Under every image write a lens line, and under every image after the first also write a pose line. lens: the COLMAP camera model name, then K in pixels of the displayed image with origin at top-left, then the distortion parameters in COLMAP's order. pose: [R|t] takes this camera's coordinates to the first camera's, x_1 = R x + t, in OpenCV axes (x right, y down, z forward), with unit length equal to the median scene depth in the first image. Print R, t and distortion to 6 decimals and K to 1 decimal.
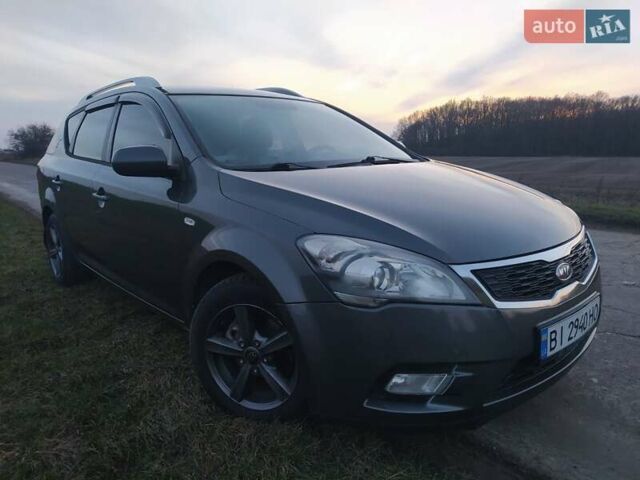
lens RADIAL K [[478.9, 0, 329.4], [0, 478.9, 258.8], [0, 0, 1]] dist [0.044339, -0.048766]
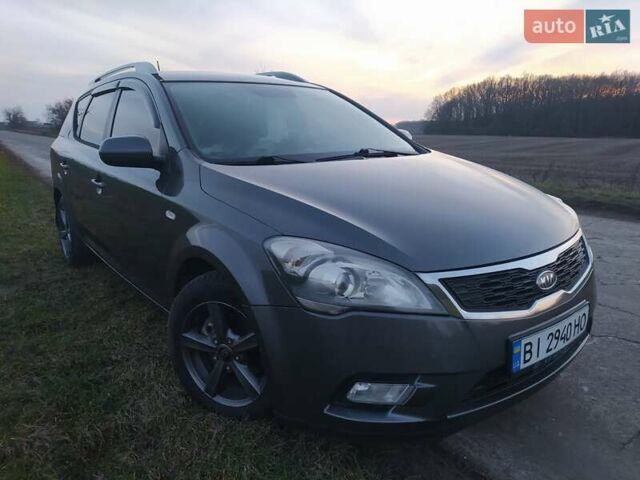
lens RADIAL K [[478.9, 0, 328.6], [0, 478.9, 260.2], [0, 0, 1]] dist [0.044339, -0.048766]
pose [[0.997710, 0.030290, -0.060472, 0.106670], [-0.027431, 0.998491, 0.047573, -0.043489], [0.061822, -0.045806, 0.997036, 0.023718]]
